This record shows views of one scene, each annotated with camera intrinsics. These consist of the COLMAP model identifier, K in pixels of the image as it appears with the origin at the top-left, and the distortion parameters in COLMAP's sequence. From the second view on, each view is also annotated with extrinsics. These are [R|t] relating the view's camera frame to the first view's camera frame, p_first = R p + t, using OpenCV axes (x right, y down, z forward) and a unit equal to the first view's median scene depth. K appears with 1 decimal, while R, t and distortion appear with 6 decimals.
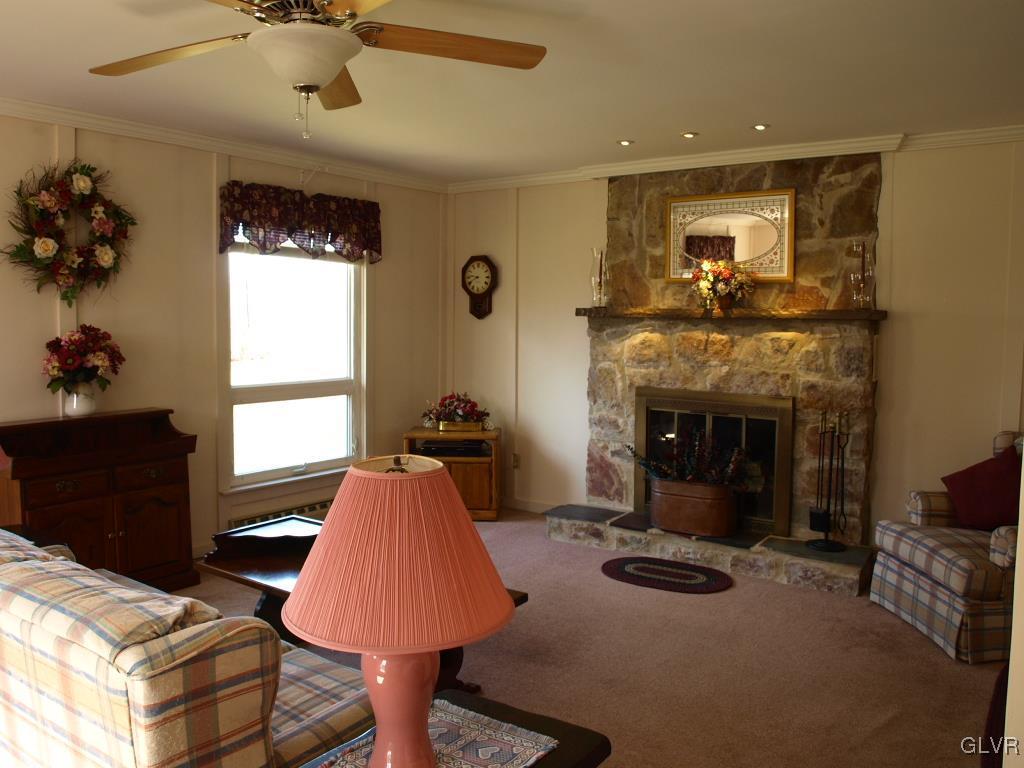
lens RADIAL K [[838.7, 0, 486.2], [0, 838.7, 378.6], [0, 0, 1]] dist [-0.093717, 0.033652]
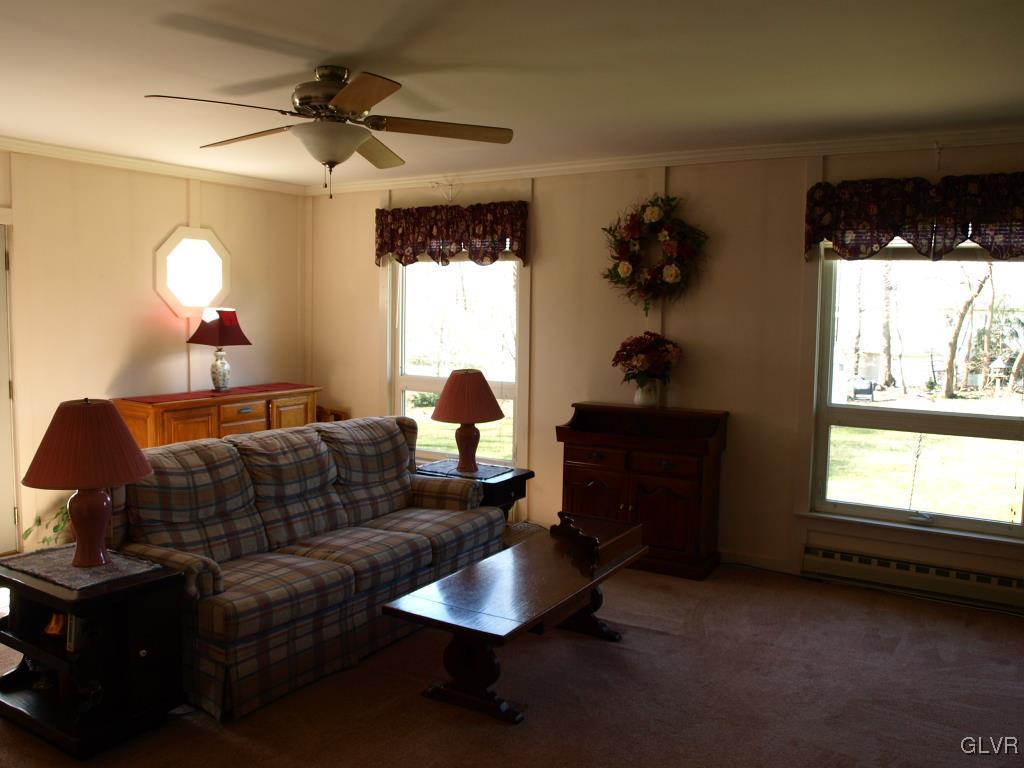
lens RADIAL K [[838.7, 0, 515.7], [0, 838.7, 379.9], [0, 0, 1]] dist [-0.093717, 0.033652]
pose [[0.076035, 0.077099, -0.994120, 0.609933], [-0.088841, 0.993565, 0.070260, -0.054367], [0.993139, 0.082976, 0.082395, 0.605580]]
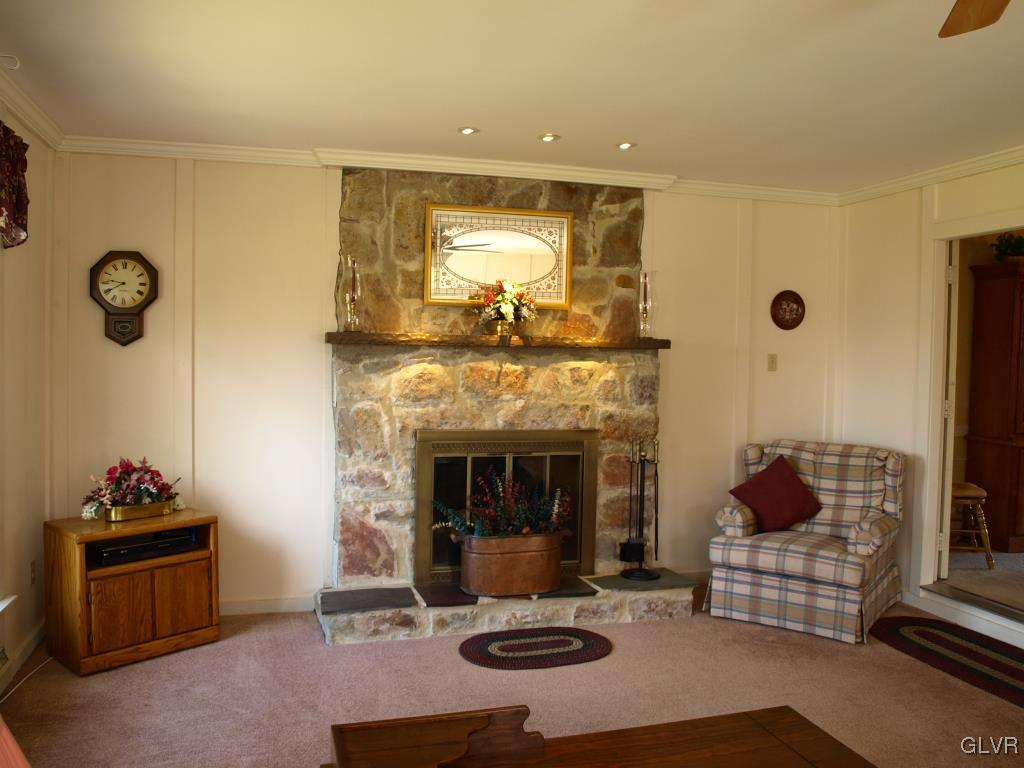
lens RADIAL K [[838.7, 0, 508.8], [0, 838.7, 381.5], [0, 0, 1]] dist [-0.093717, 0.033652]
pose [[0.603670, -0.025944, 0.796812, -0.455110], [0.050099, 0.998729, -0.005437, -0.031558], [-0.795659, 0.043202, 0.604203, 0.477969]]
